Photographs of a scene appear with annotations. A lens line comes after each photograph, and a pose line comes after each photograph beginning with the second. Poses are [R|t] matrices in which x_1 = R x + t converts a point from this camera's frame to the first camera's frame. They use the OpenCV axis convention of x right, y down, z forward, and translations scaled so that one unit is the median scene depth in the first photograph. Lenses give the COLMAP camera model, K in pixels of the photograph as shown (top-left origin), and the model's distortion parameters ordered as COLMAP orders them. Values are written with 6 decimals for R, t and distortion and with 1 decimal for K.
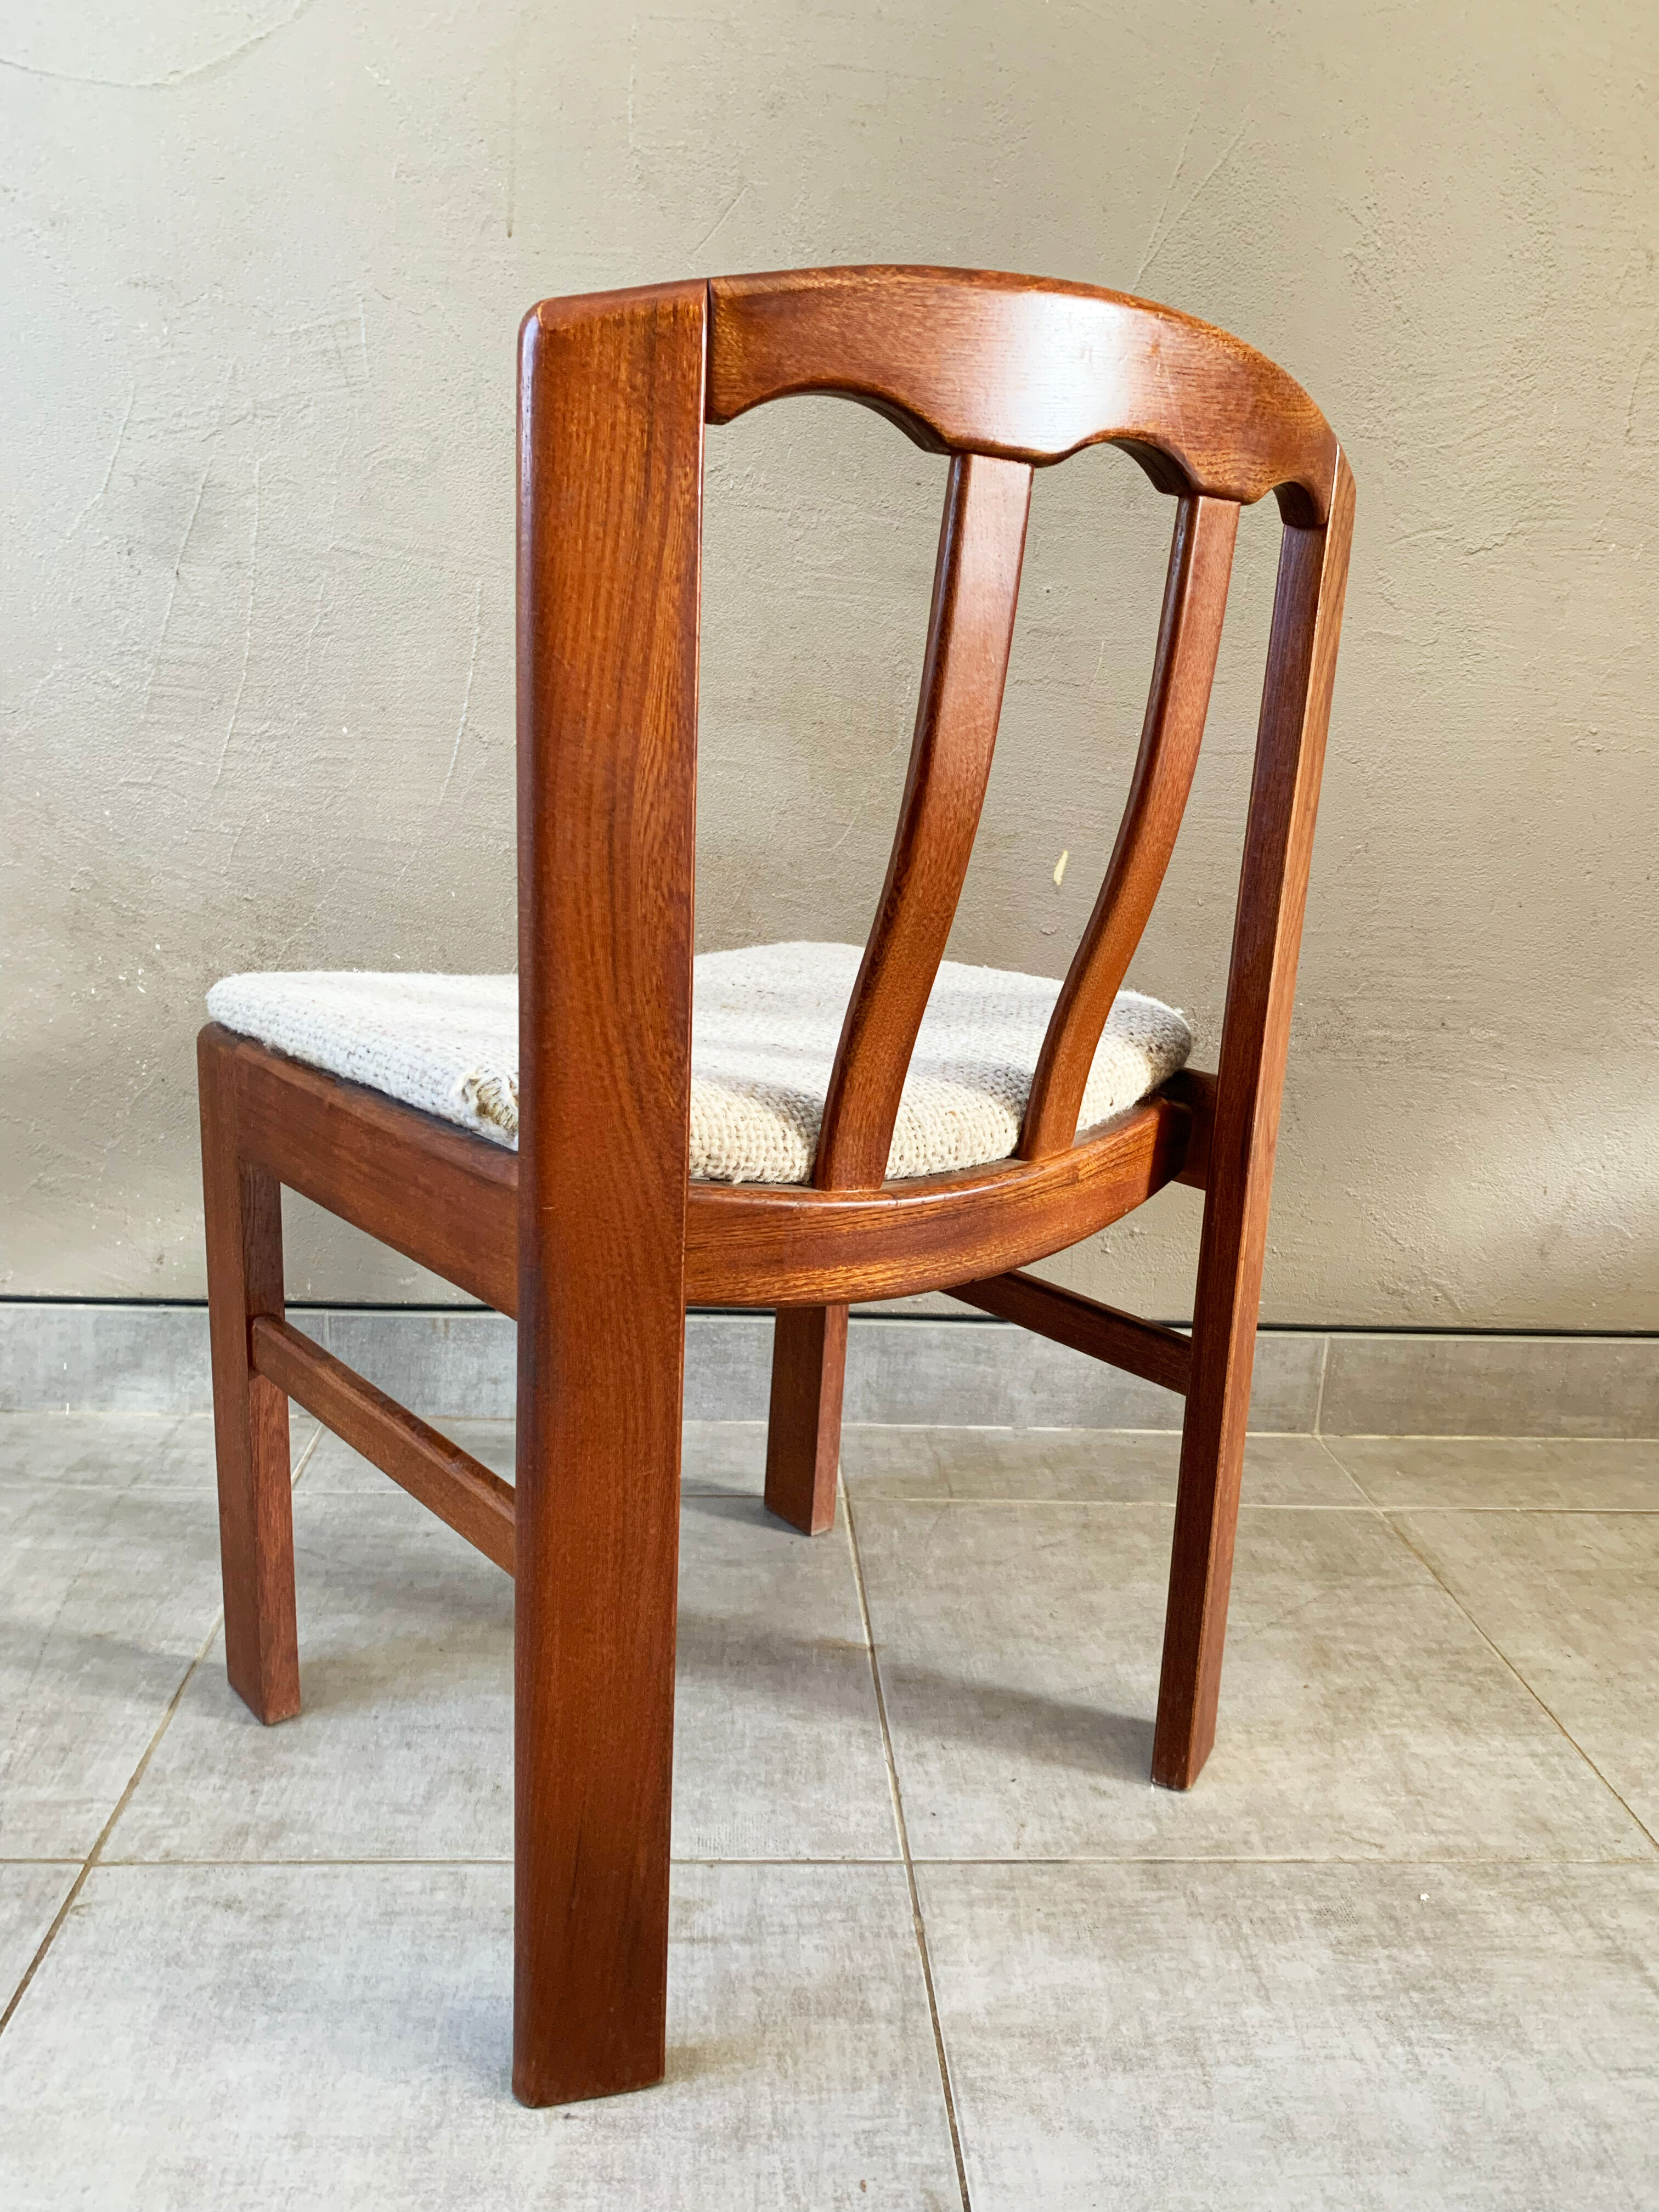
lens RADIAL K [[1700.3, 0, 836.8], [0, 1700.3, 1113.1], [0, 0, 1]] dist [0.001872, 0.000234]
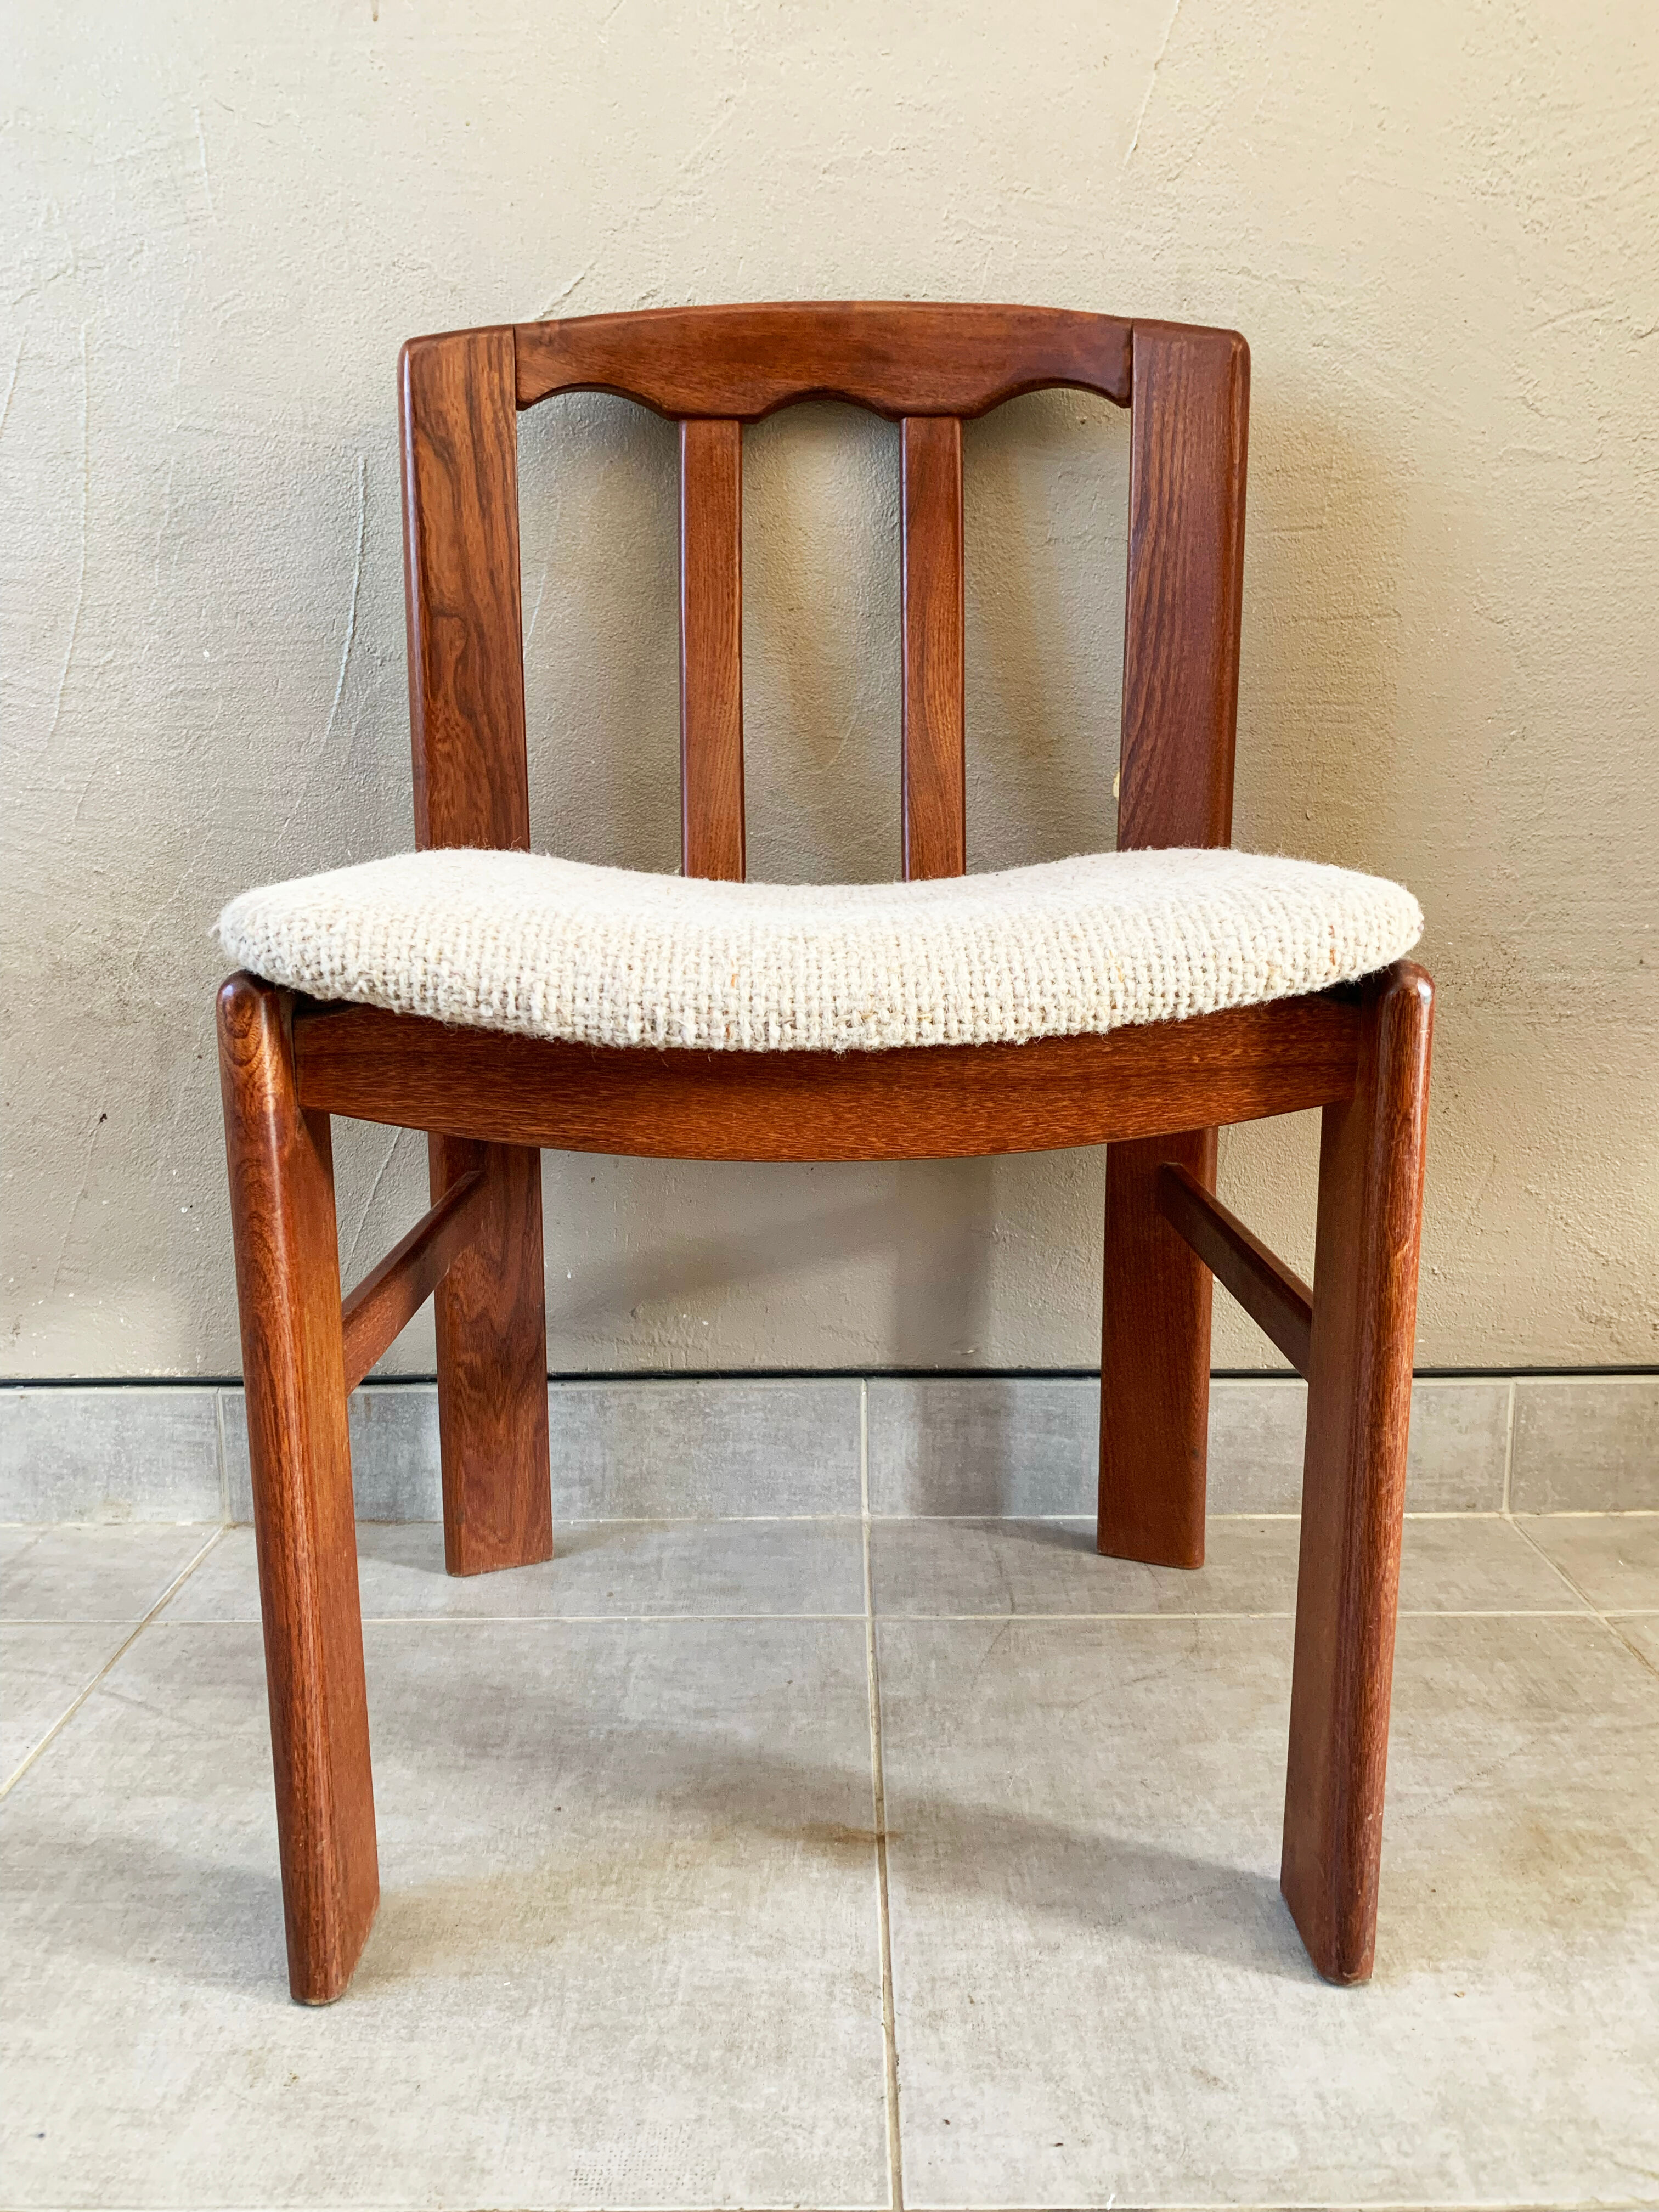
lens RADIAL K [[1700.3, 0, 843.9], [0, 1700.3, 1093.9], [0, 0, 1]] dist [0.001872, 0.000234]
pose [[0.996124, -0.044463, -0.075900, 0.064180], [0.039565, 0.997110, -0.064863, 0.047253], [0.078564, 0.061608, 0.995004, 0.249444]]
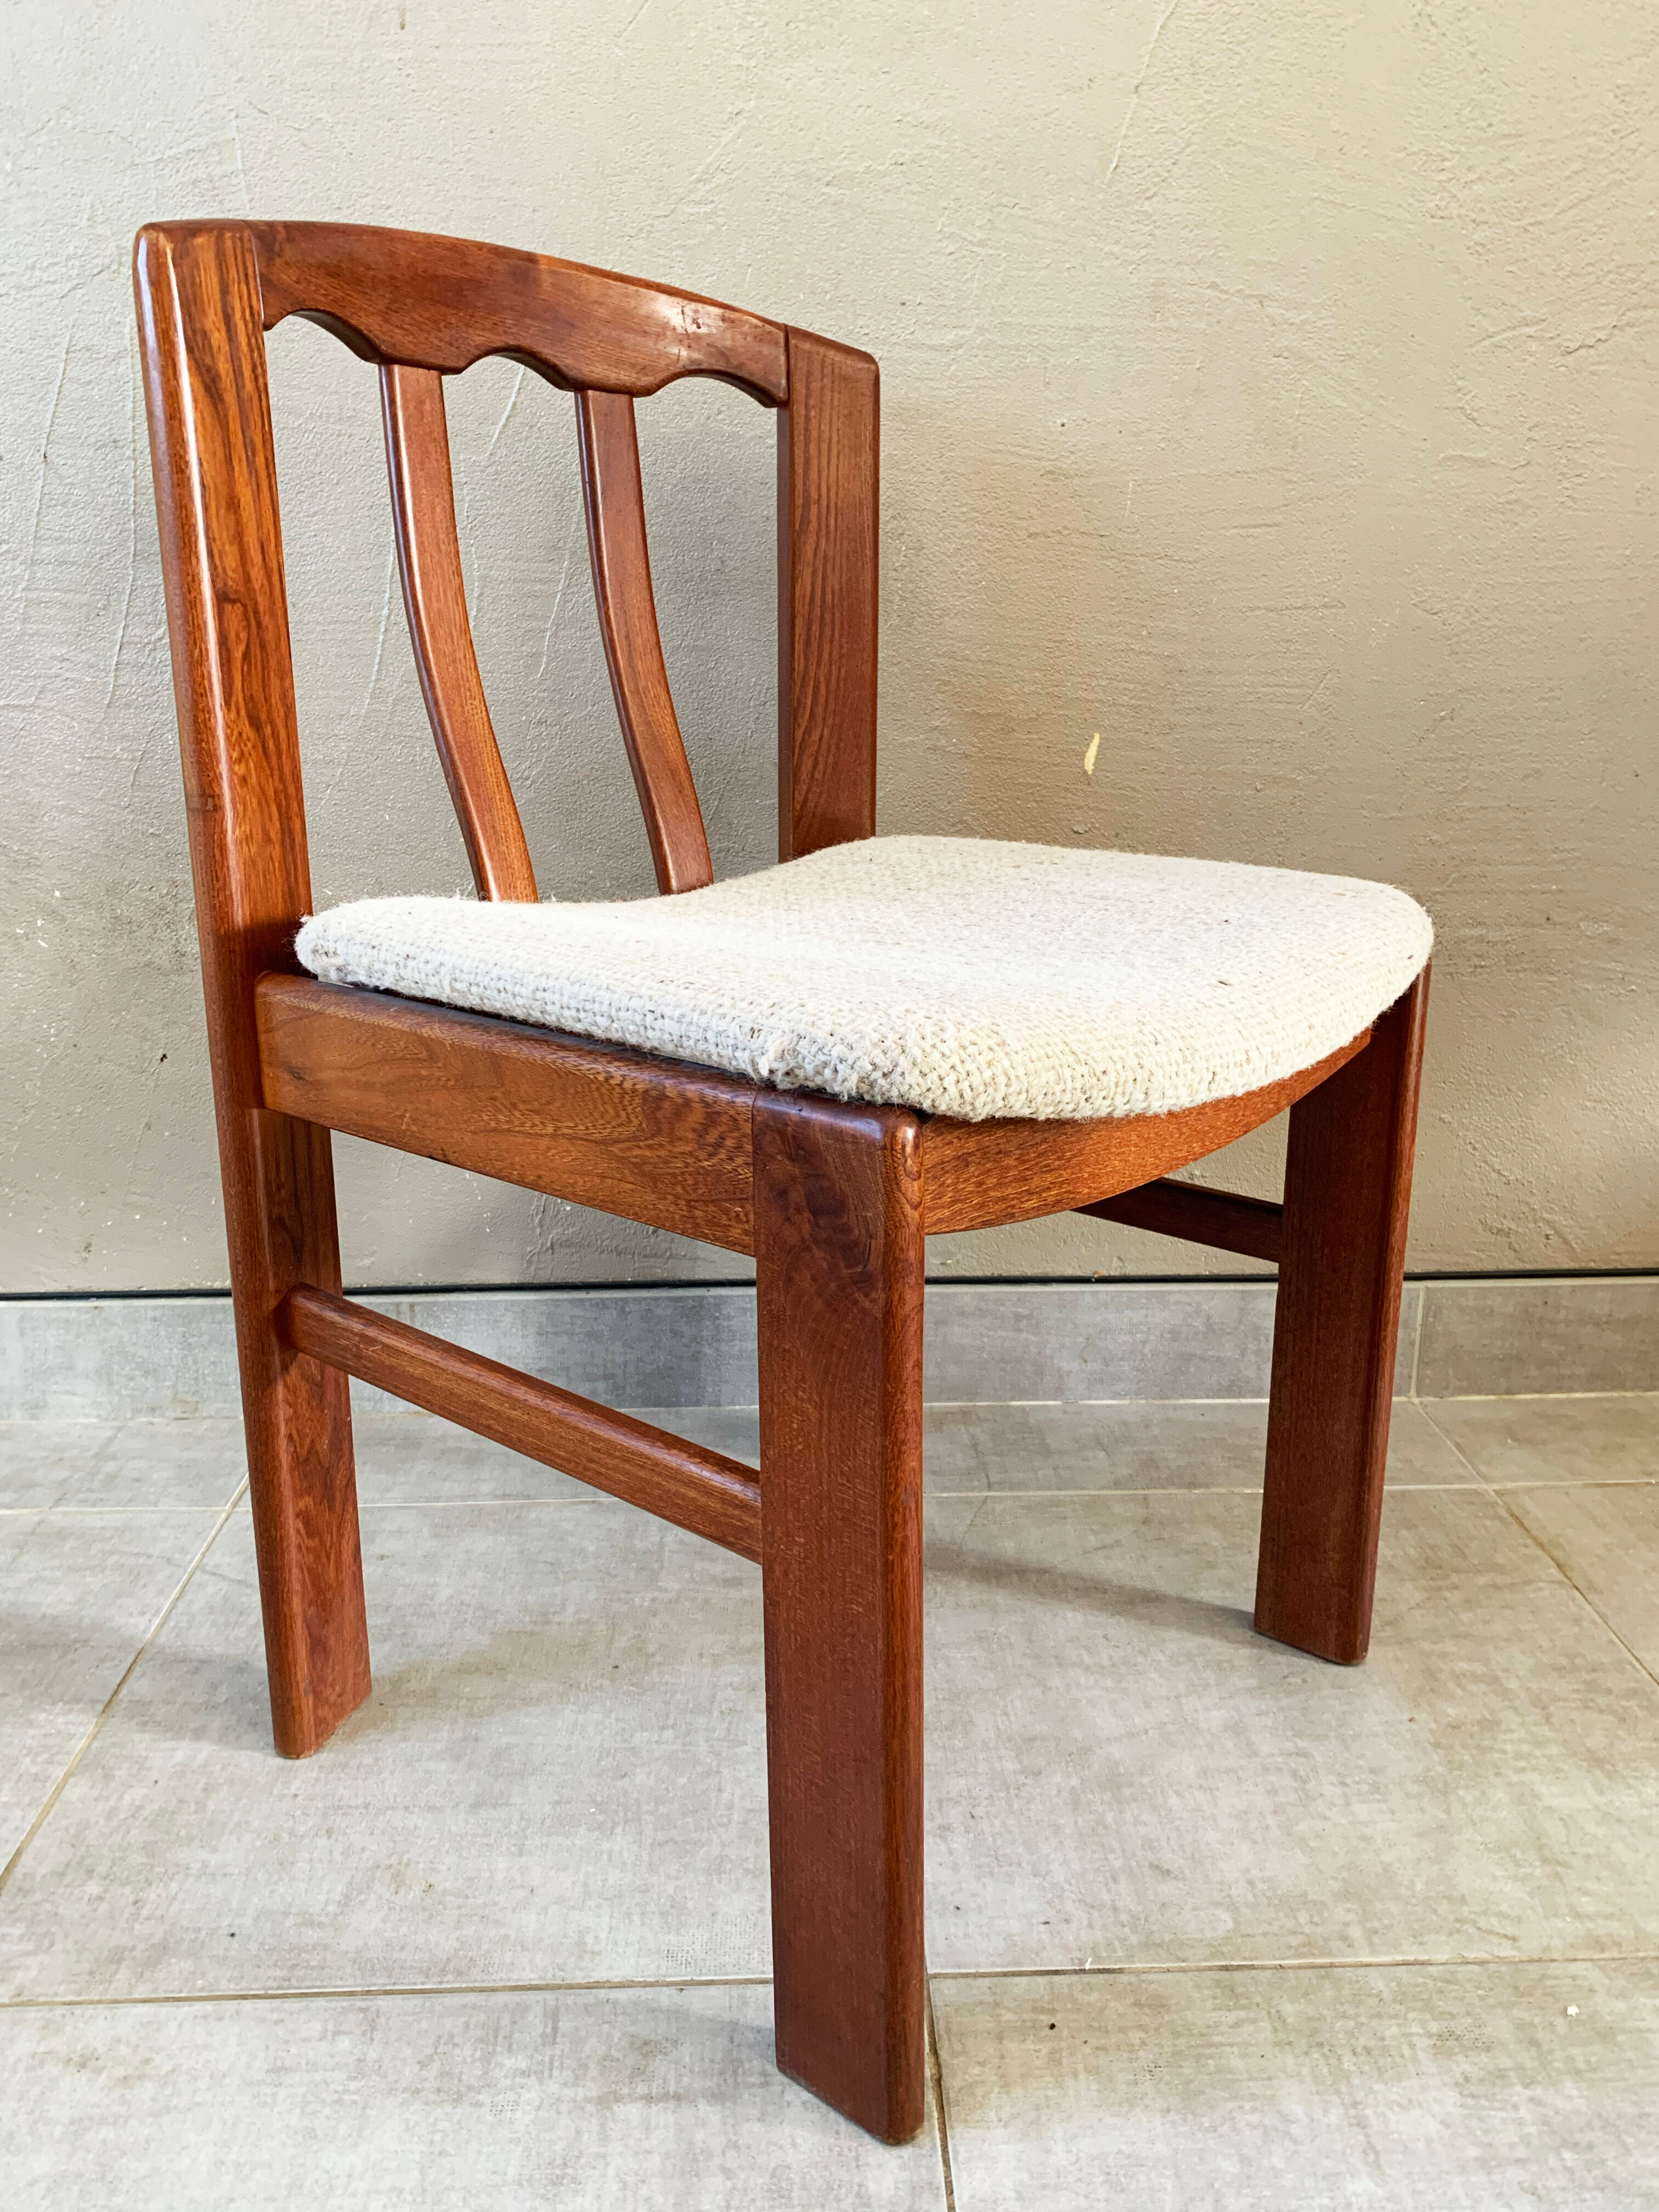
lens RADIAL K [[1700.3, 0, 846.7], [0, 1700.3, 1098.6], [0, 0, 1]] dist [0.001872, 0.000234]
pose [[0.998459, -0.039397, -0.039084, 0.038688], [0.040634, 0.998682, 0.031366, -0.003604], [0.037797, -0.032906, 0.998744, 0.147094]]
